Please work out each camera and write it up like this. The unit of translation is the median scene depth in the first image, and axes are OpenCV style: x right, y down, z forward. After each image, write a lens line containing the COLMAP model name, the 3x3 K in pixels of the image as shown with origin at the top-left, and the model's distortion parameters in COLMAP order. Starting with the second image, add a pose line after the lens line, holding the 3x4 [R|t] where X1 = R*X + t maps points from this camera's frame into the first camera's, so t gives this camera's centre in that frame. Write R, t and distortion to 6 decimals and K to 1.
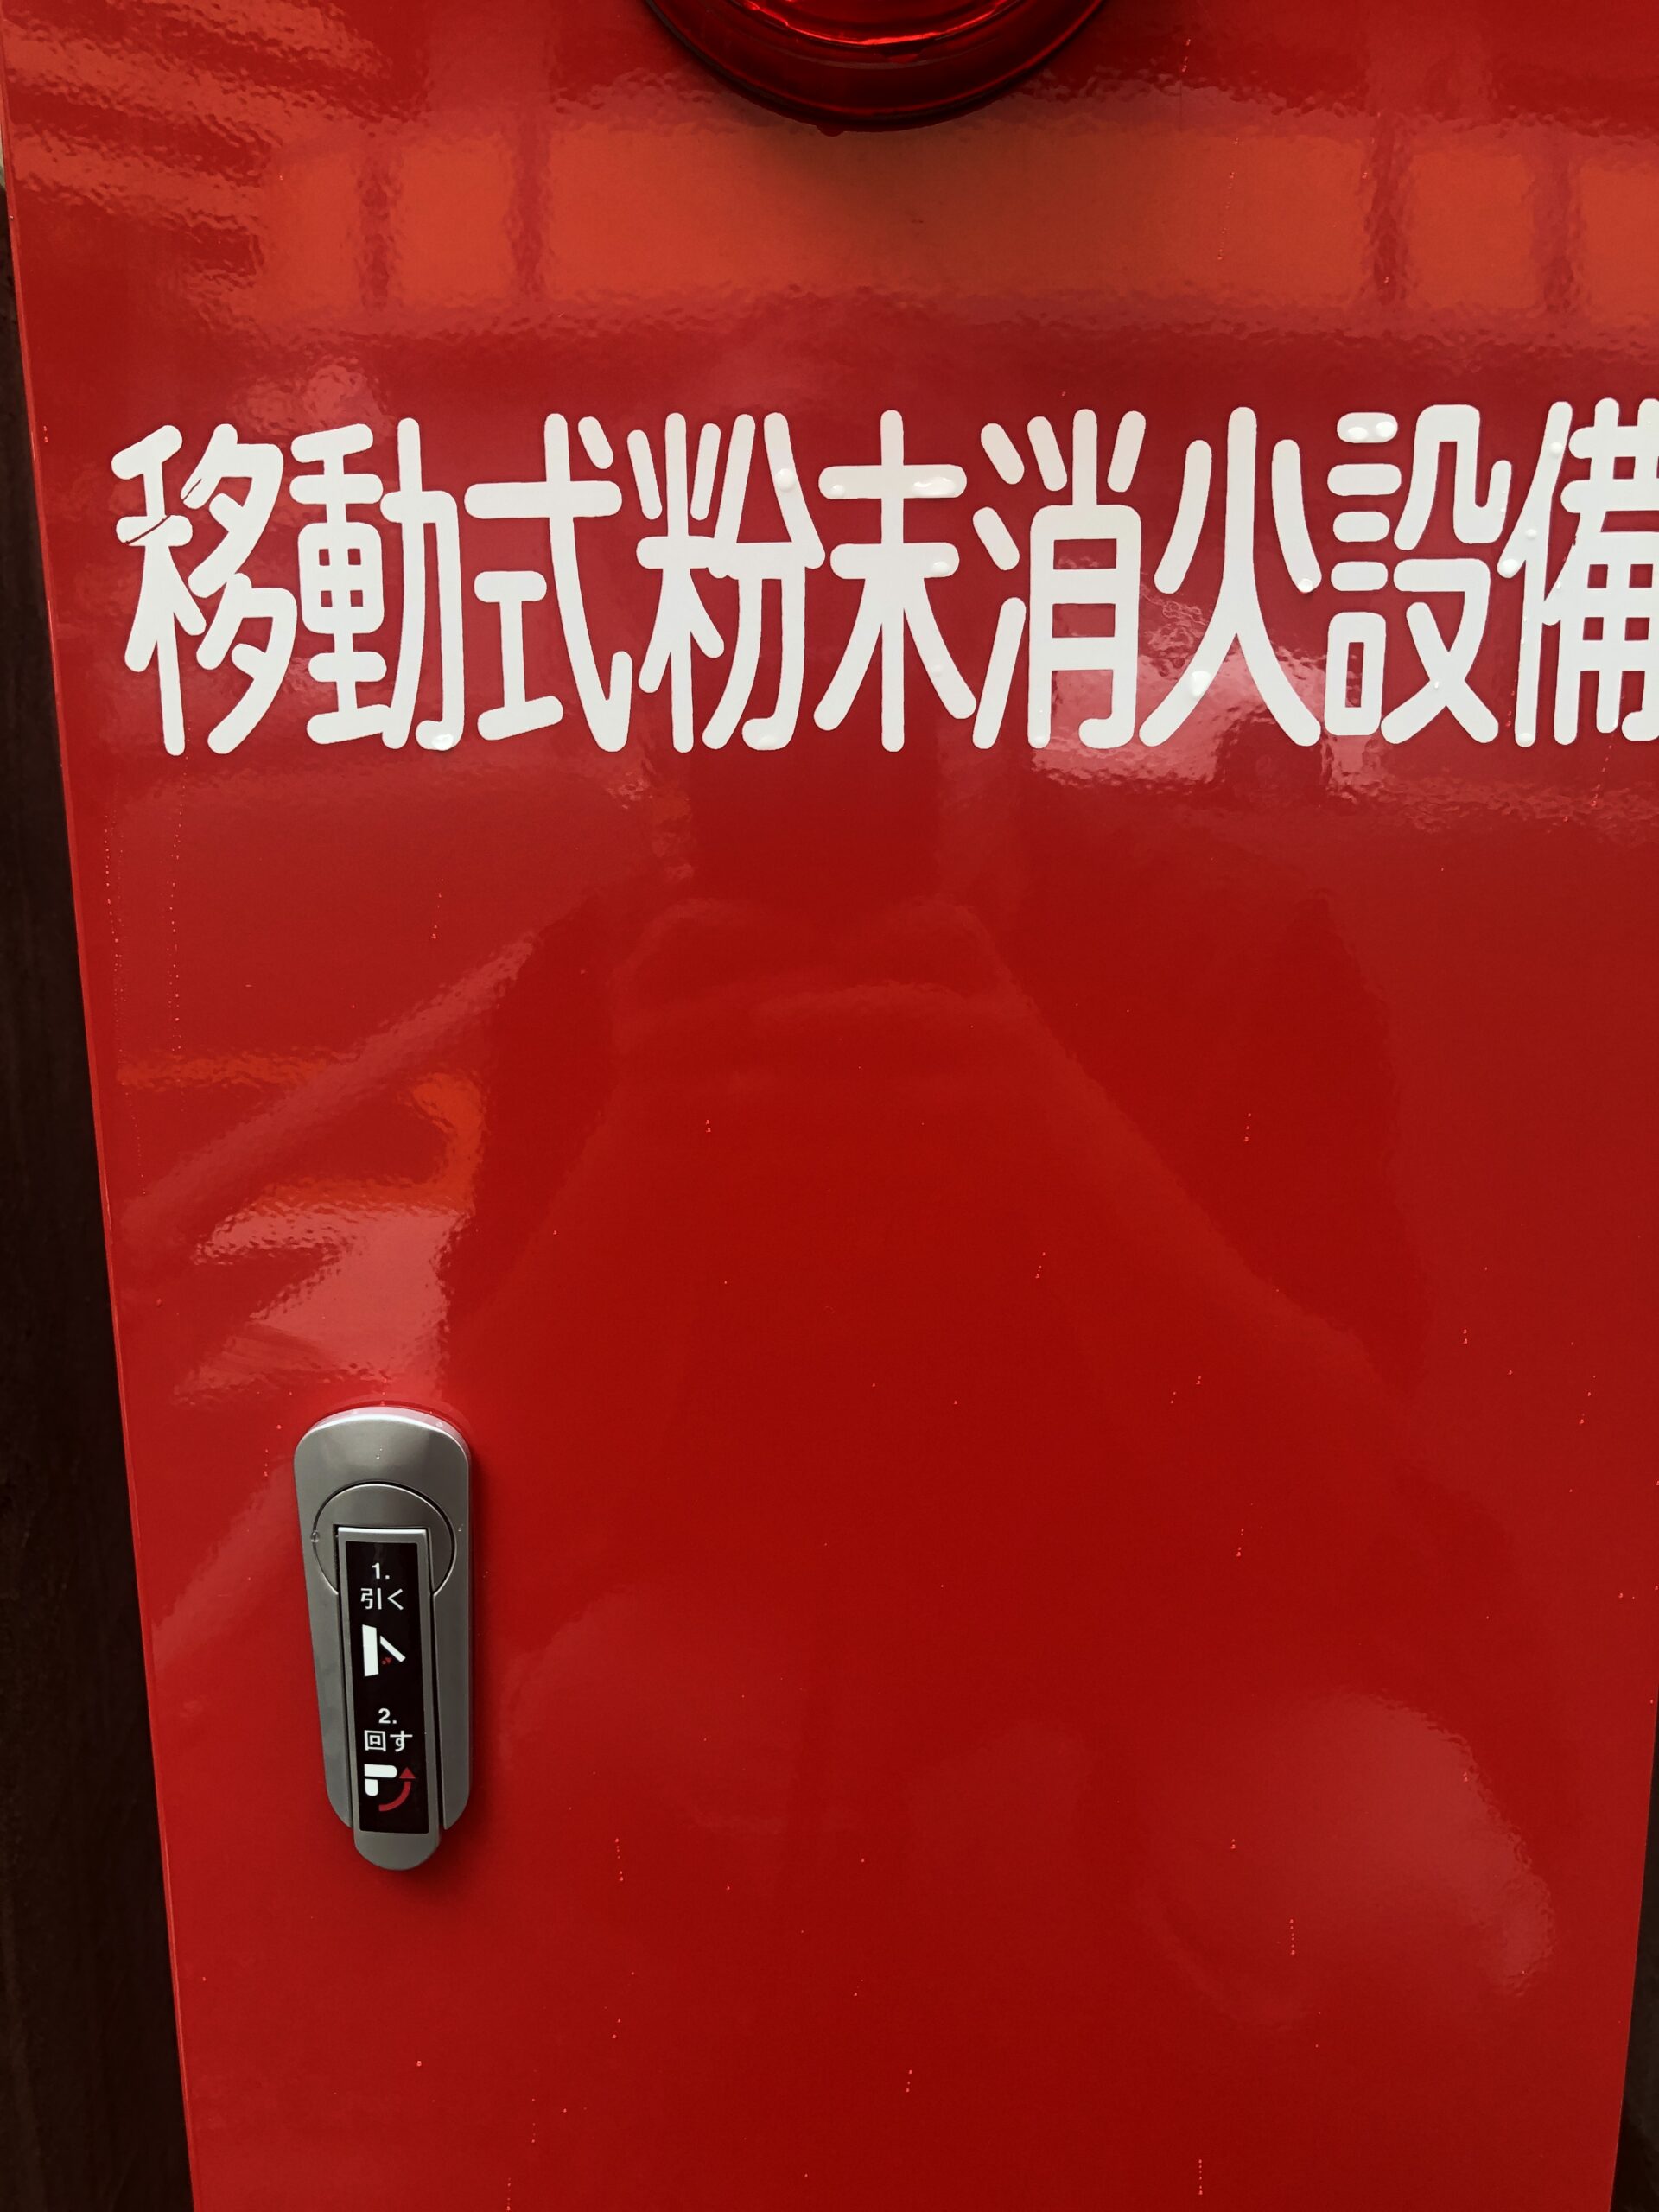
lens RADIAL K [[1812.7, 0, 830.1], [0, 1812.7, 1106.2], [0, 0, 1]] dist [0.021717, -0.016574]
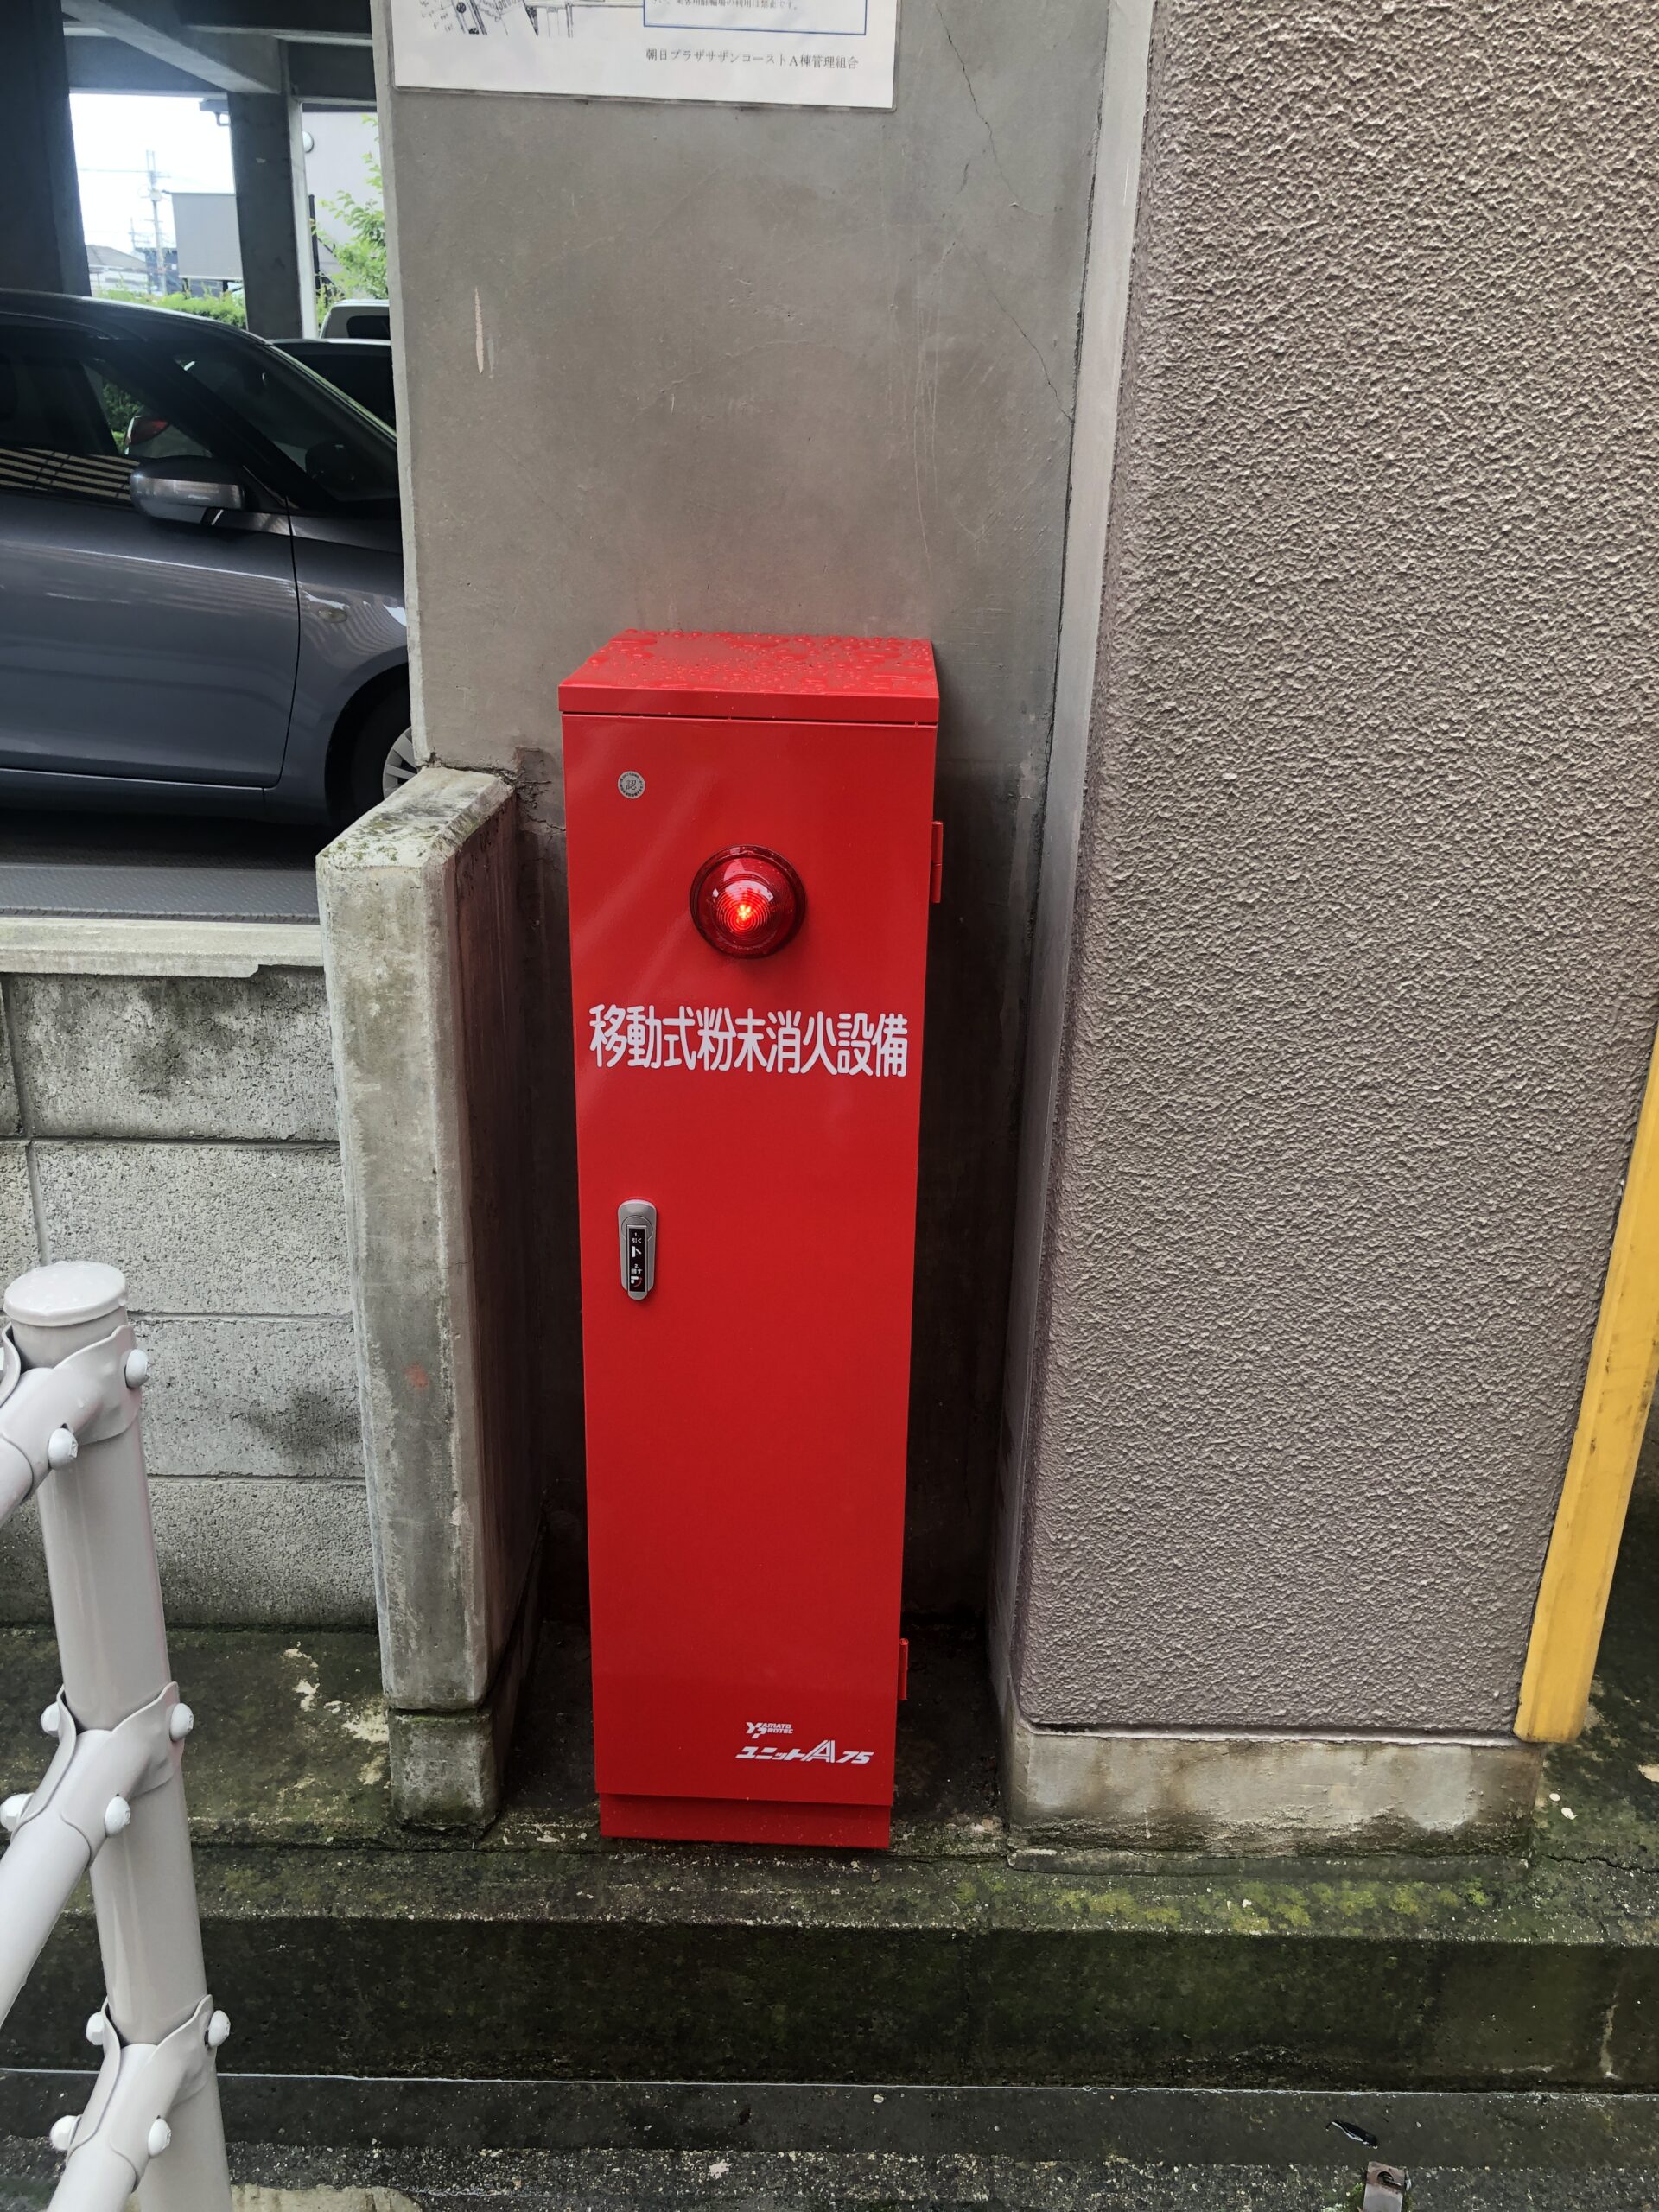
lens RADIAL K [[1812.7, 0, 836.9], [0, 1812.7, 1117.2], [0, 0, 1]] dist [0.021717, -0.016574]
pose [[0.999442, 0.024609, 0.022601, 0.162177], [-0.028178, 0.984283, 0.174337, -0.939465], [-0.017956, -0.174877, 0.984427, -3.836062]]
